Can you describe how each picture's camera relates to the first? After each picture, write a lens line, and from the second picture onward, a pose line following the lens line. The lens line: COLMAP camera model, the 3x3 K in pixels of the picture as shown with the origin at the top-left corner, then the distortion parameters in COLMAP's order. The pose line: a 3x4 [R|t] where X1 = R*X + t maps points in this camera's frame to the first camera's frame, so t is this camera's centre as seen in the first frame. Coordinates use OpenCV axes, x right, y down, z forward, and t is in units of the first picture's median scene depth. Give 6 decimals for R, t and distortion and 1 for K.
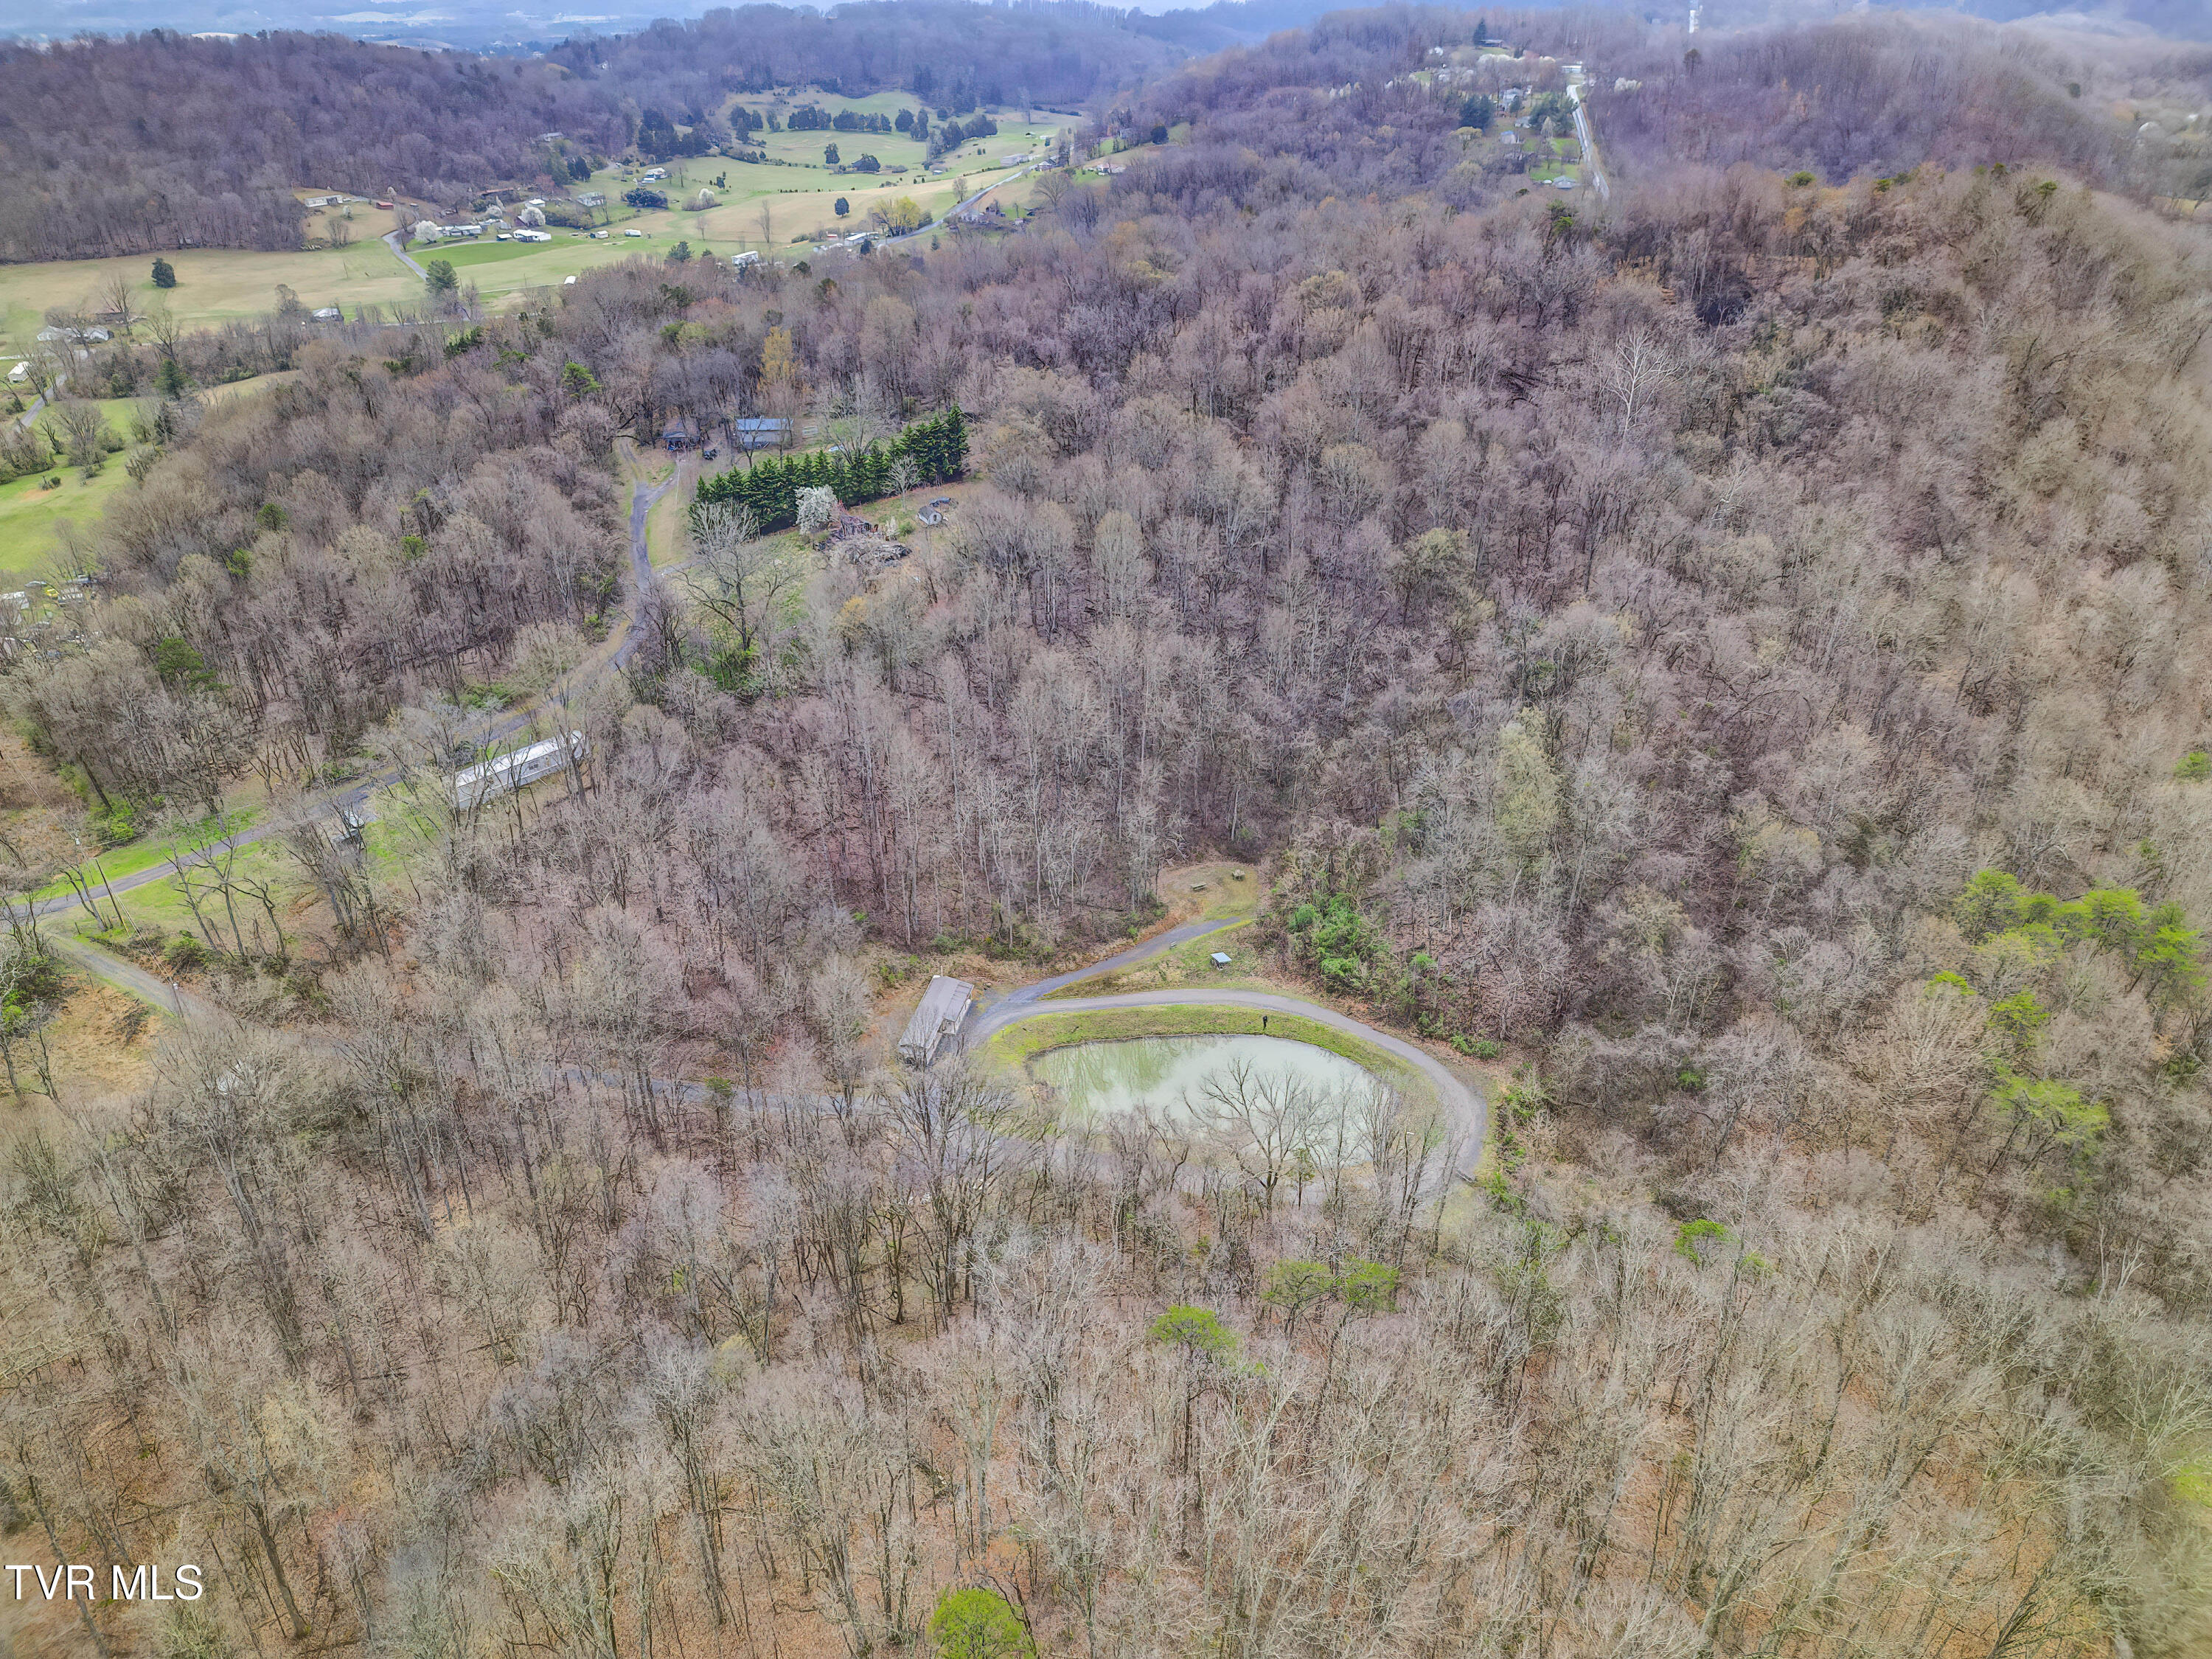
lens RADIAL K [[1546.6, 0, 1108.4], [0, 1546.6, 827.1], [0, 0, 1]] dist [0.074117, -0.069289]
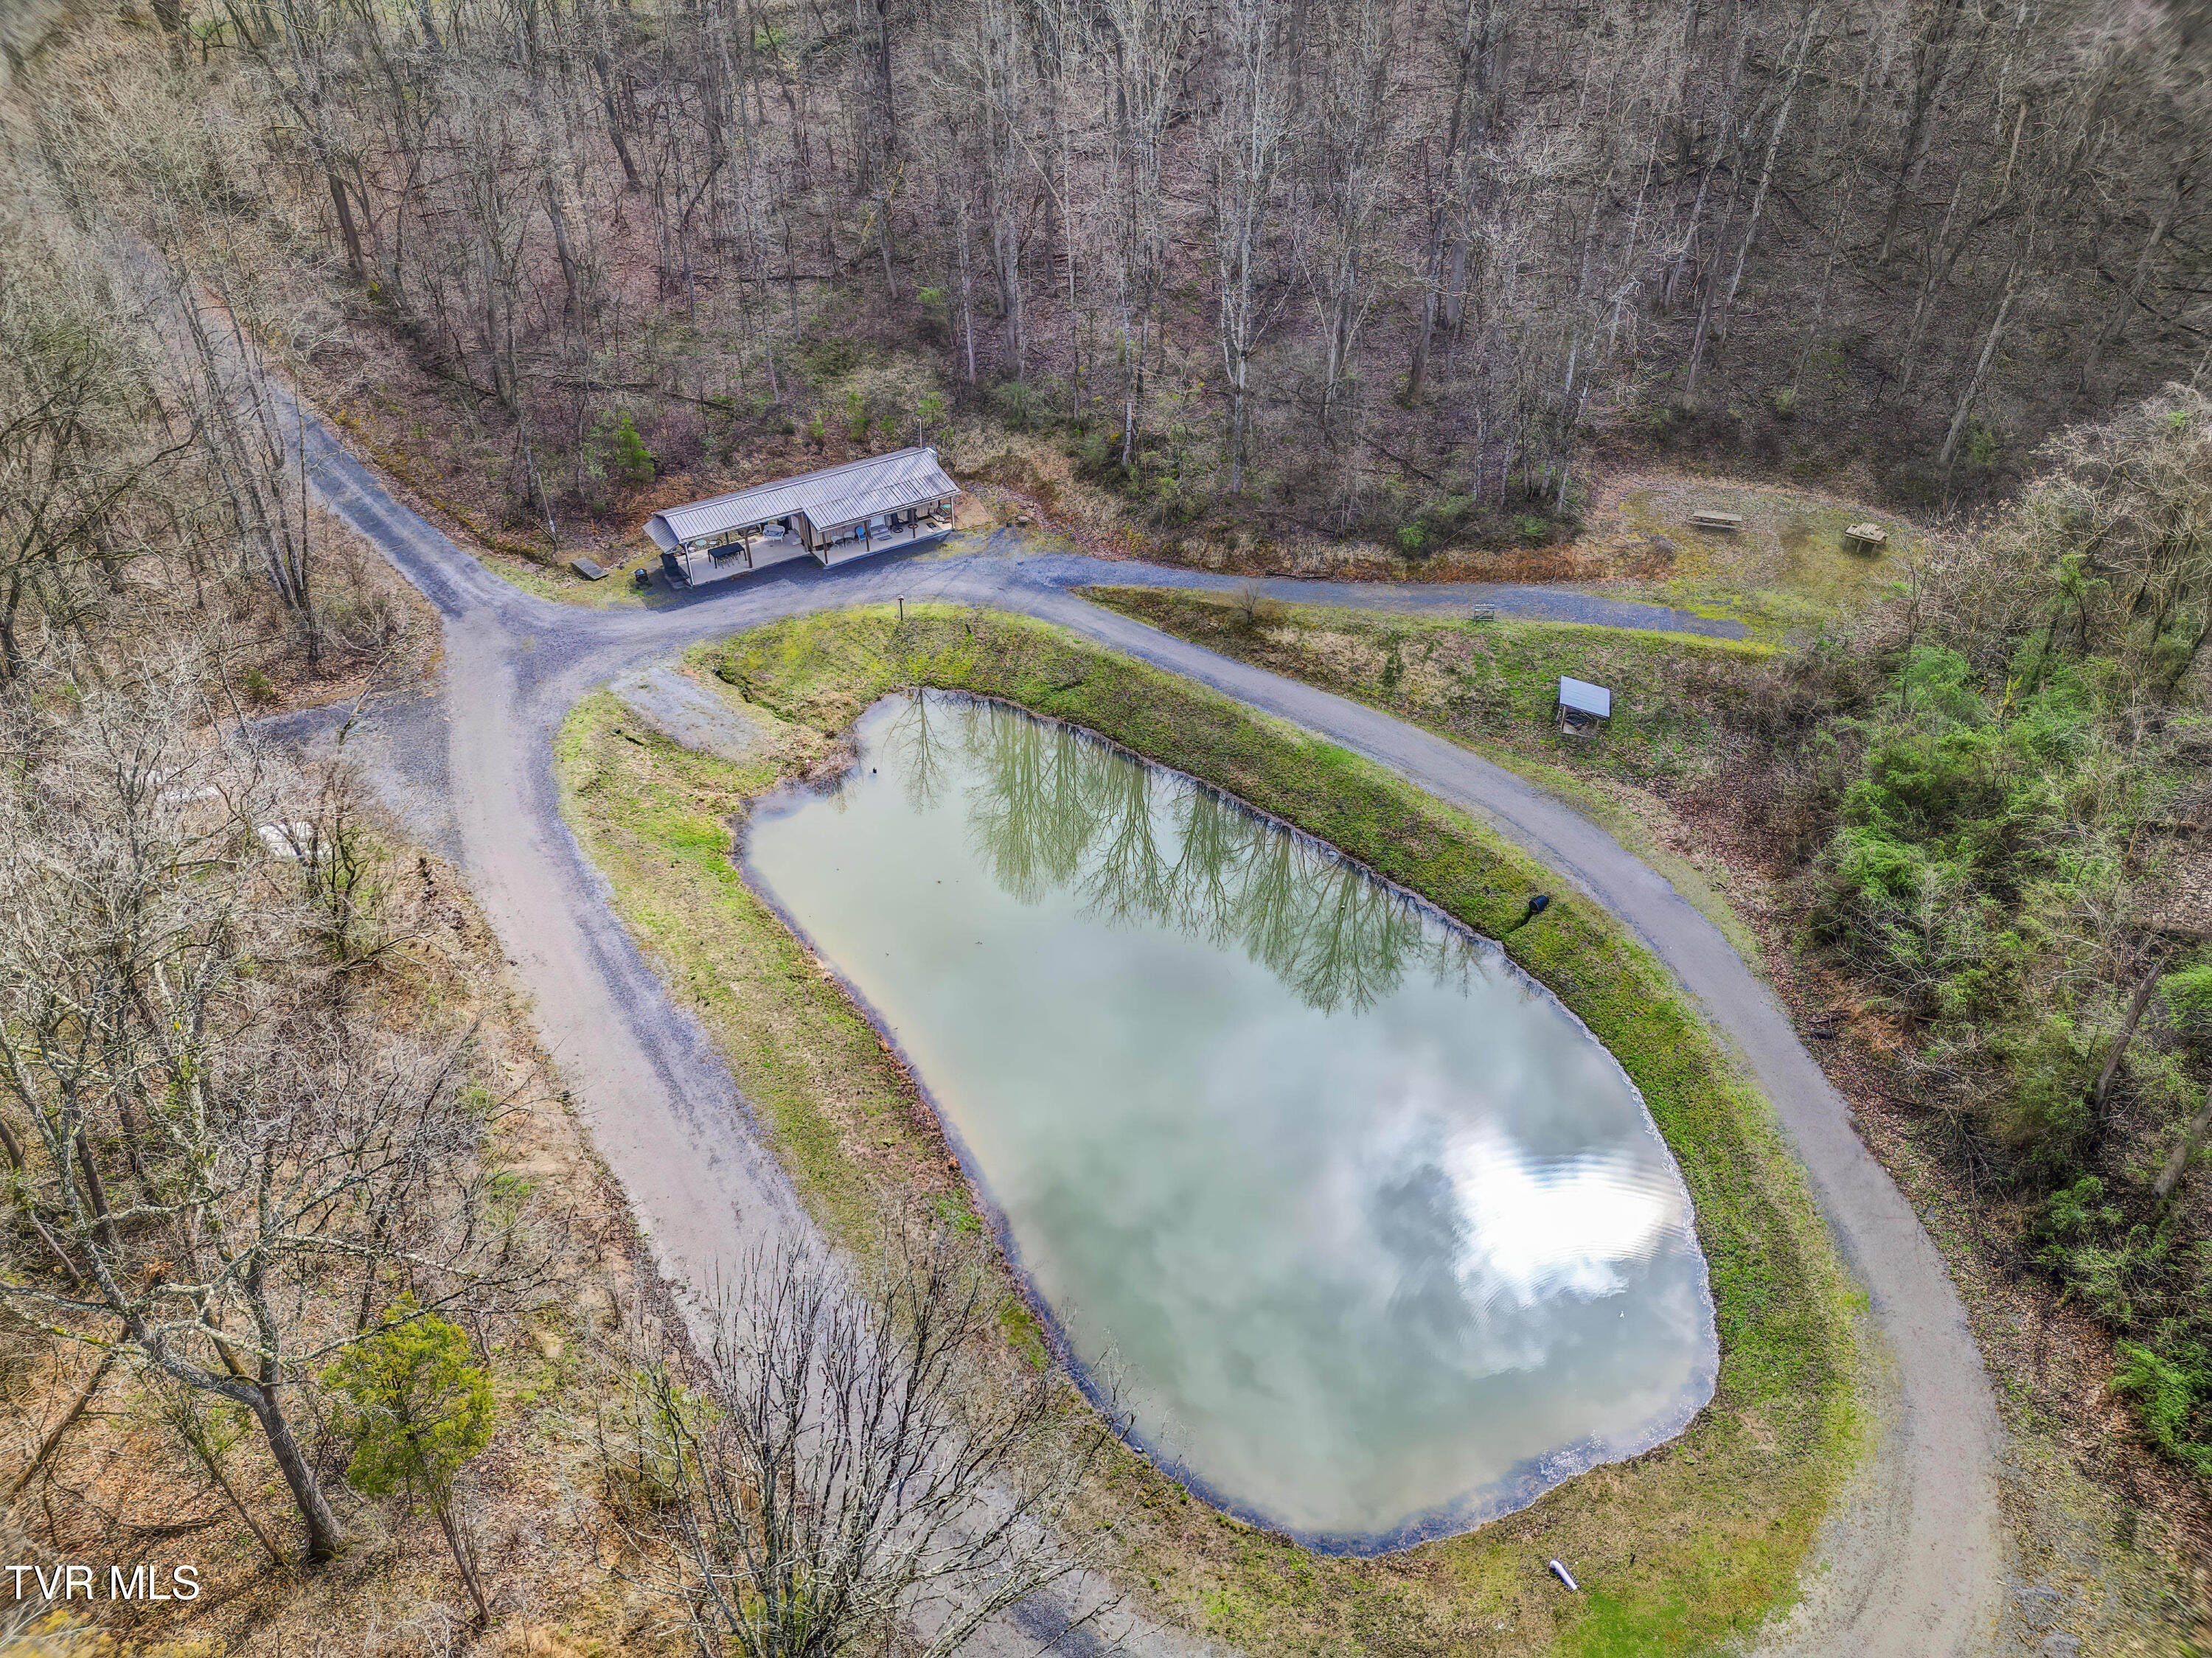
lens RADIAL K [[1546.5, 0, 1124.1], [0, 1546.5, 837.2], [0, 0, 1]] dist [0.074117, -0.069289]
pose [[0.696408, 0.440785, -0.566326, 0.207064], [-0.349257, 0.897553, 0.269107, 0.057443], [0.626925, 0.010386, 0.779010, 0.698230]]
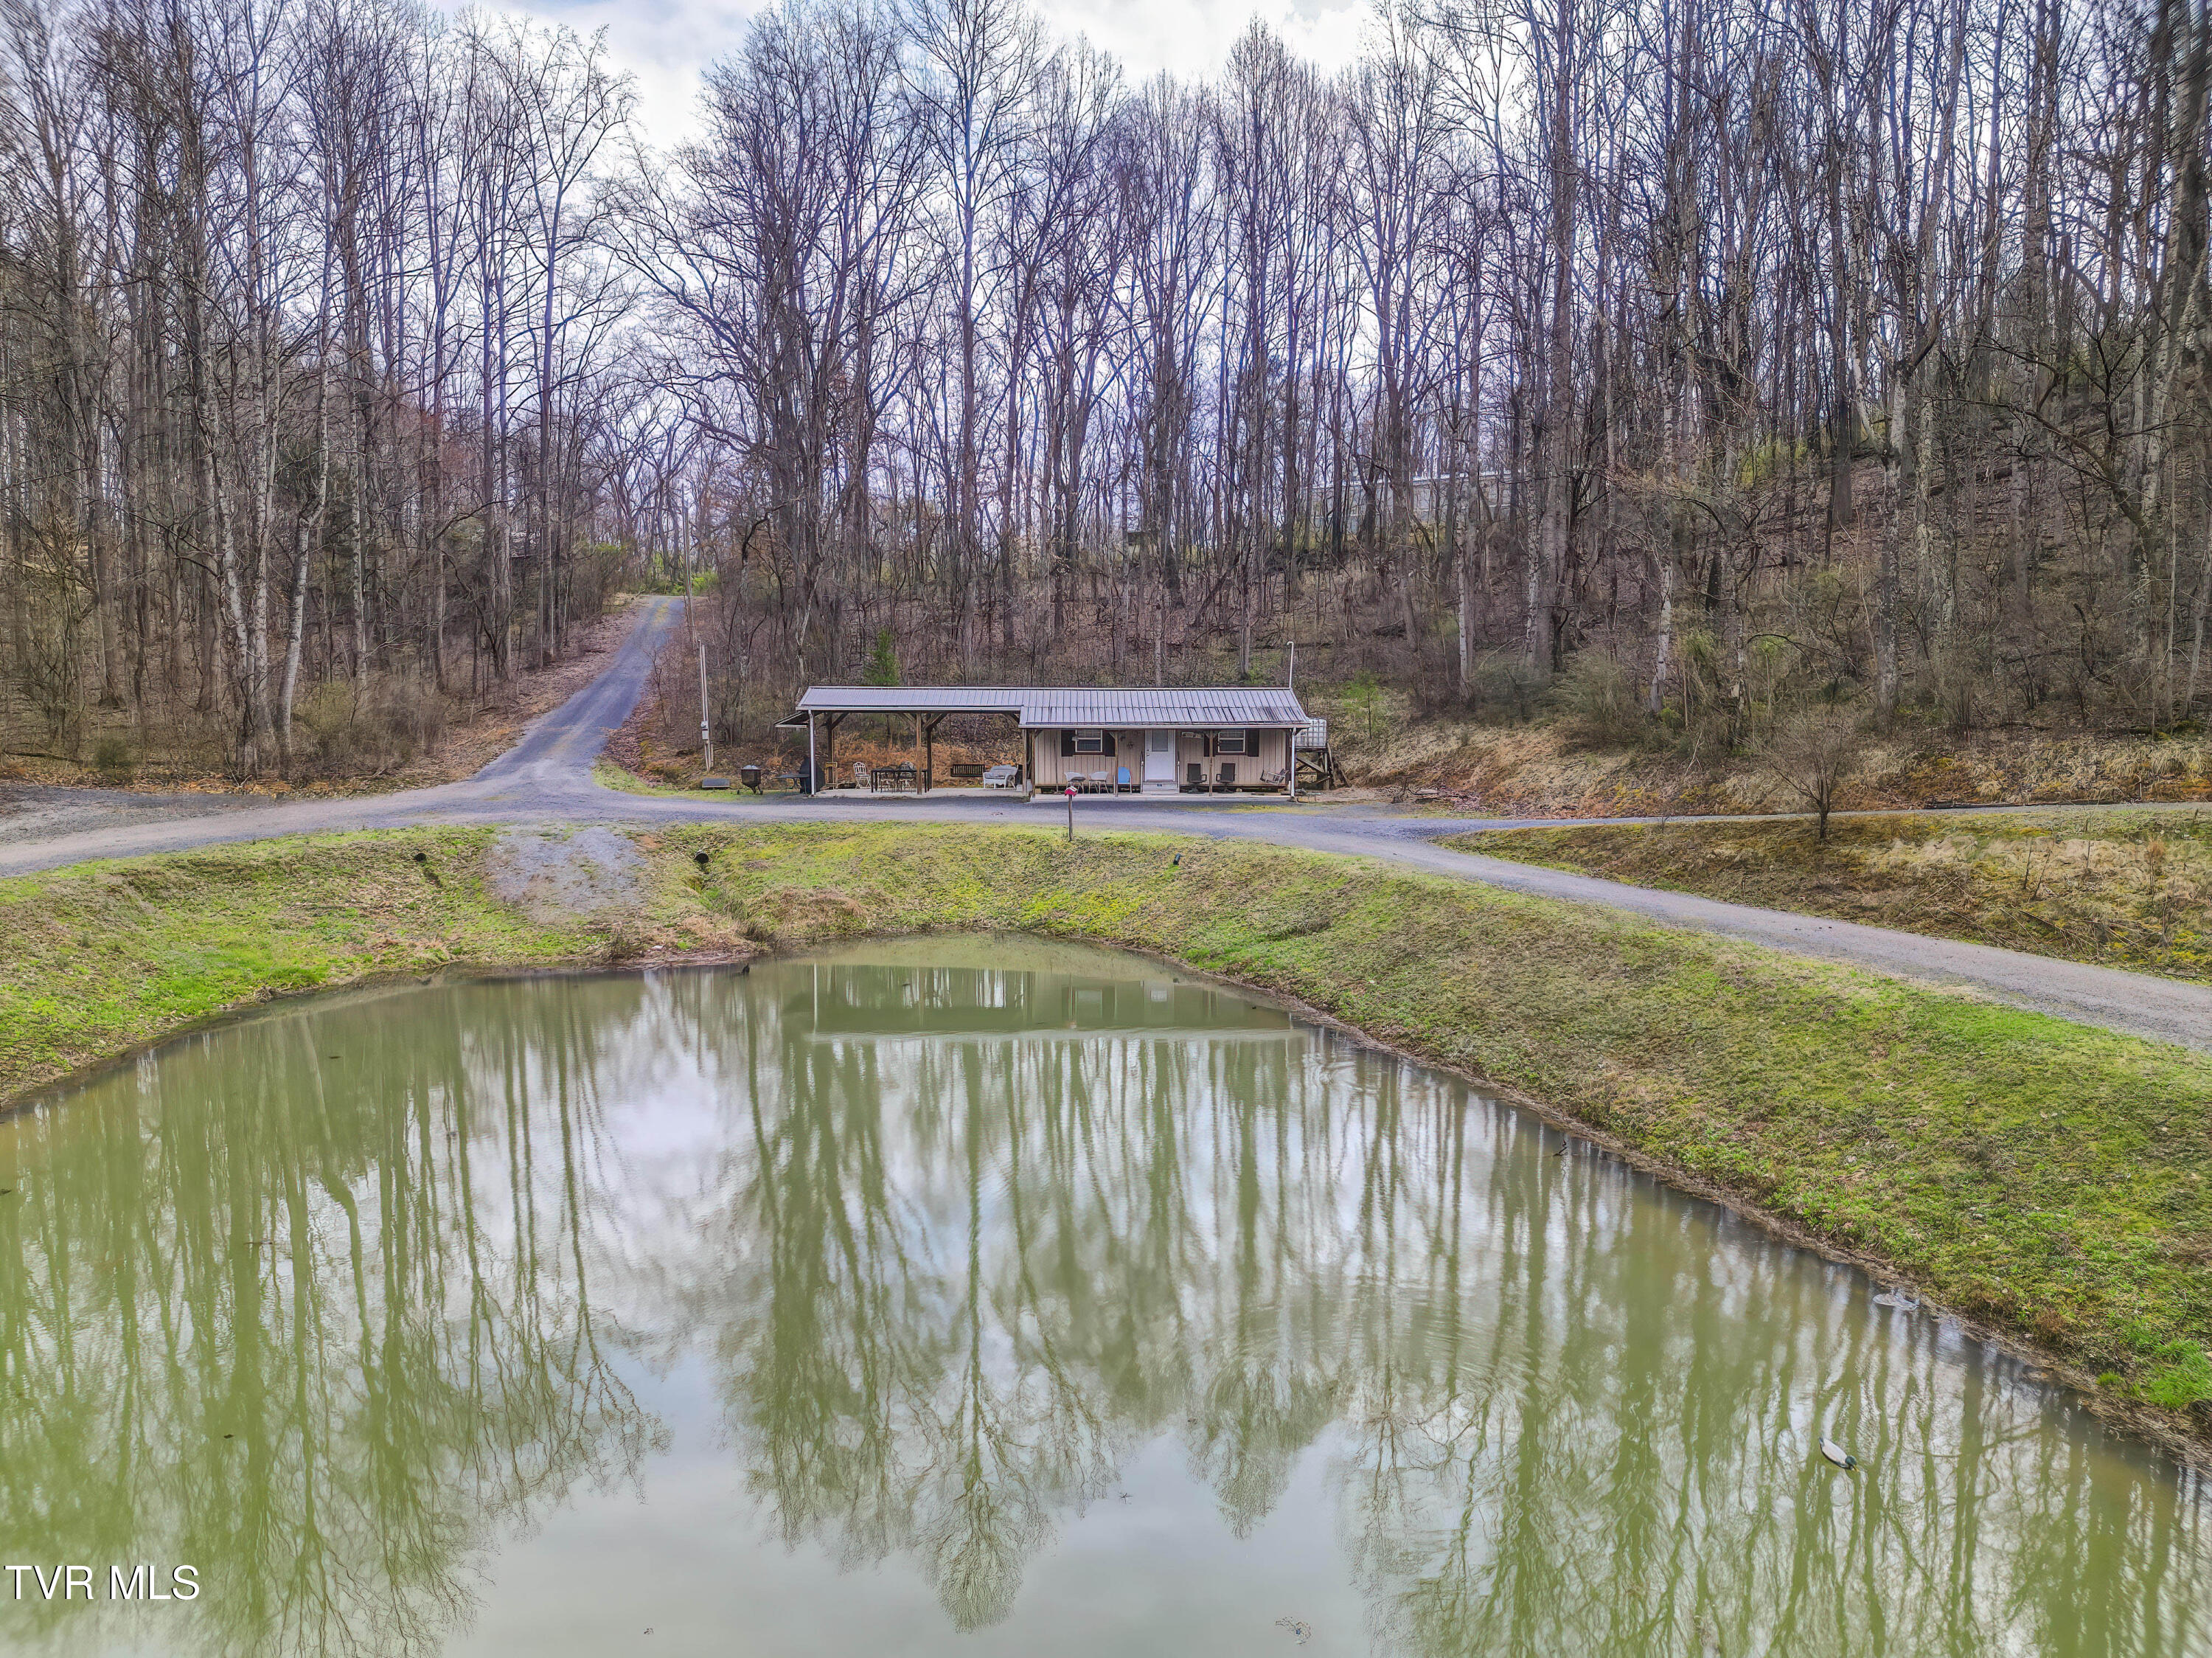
lens RADIAL K [[1546.9, 0, 1111.3], [0, 1546.9, 825.2], [0, 0, 1]] dist [0.074117, -0.069289]
pose [[0.197091, 0.074164, -0.977576, 0.118151], [-0.477051, 0.878379, -0.029541, 0.129230], [0.856491, 0.472176, 0.208500, 0.914632]]
